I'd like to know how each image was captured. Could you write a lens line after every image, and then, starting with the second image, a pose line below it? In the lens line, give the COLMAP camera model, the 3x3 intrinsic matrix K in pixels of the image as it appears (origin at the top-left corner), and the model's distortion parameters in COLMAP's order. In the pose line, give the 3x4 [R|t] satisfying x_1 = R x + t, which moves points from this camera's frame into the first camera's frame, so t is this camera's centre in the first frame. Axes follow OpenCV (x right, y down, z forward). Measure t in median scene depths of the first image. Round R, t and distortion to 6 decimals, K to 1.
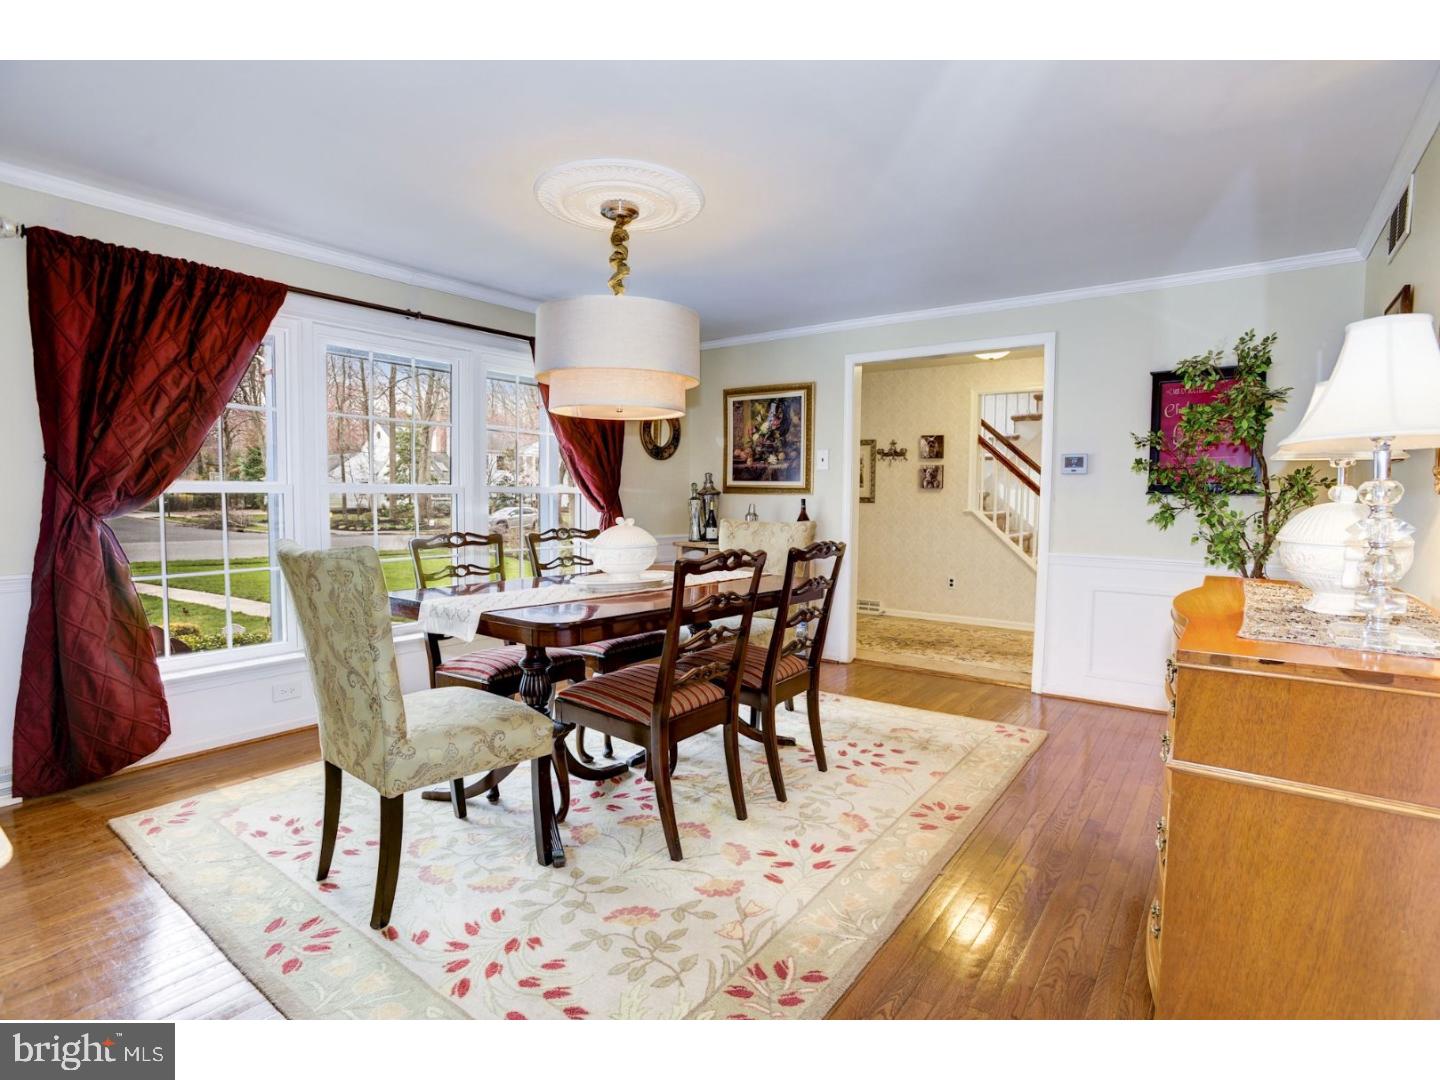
lens RADIAL K [[711.1, 0, 724.2], [0, 711.1, 539.9], [0, 0, 1]] dist [-0.038341, 0.010474]
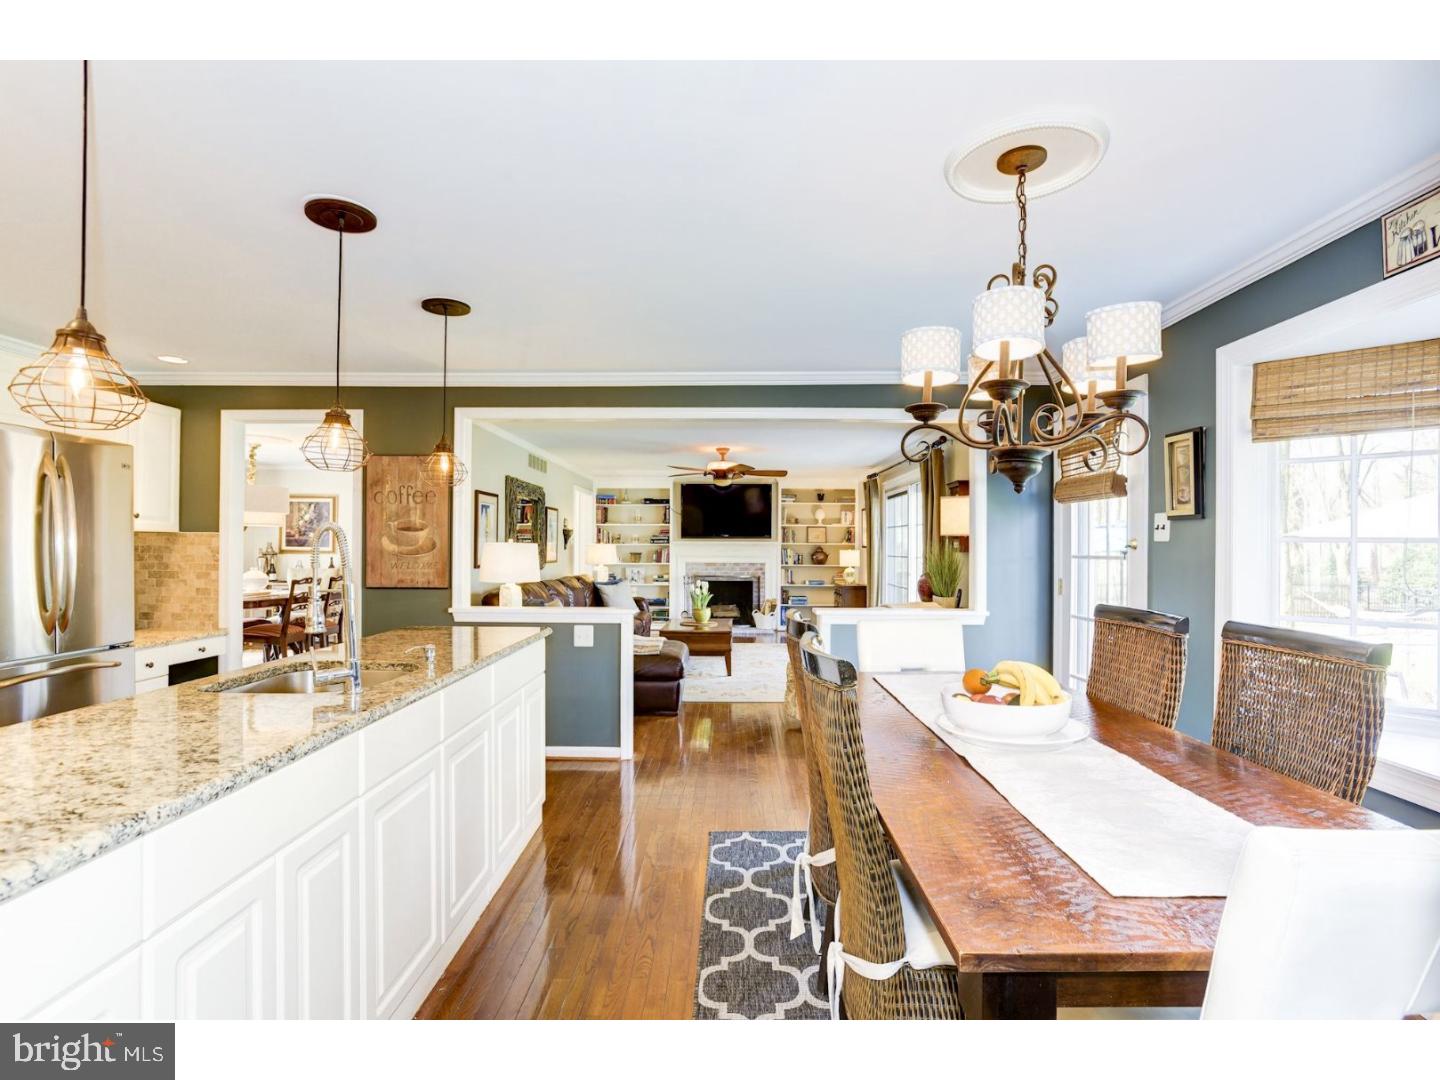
lens RADIAL K [[711.1, 0, 685.3], [0, 711.1, 545.5], [0, 0, 1]] dist [-0.038341, 0.010474]
pose [[0.831727, -0.002614, 0.555178, -0.133970], [0.036514, 0.998081, -0.050003, 0.036267], [-0.553982, 0.061861, 0.830227, -0.993101]]
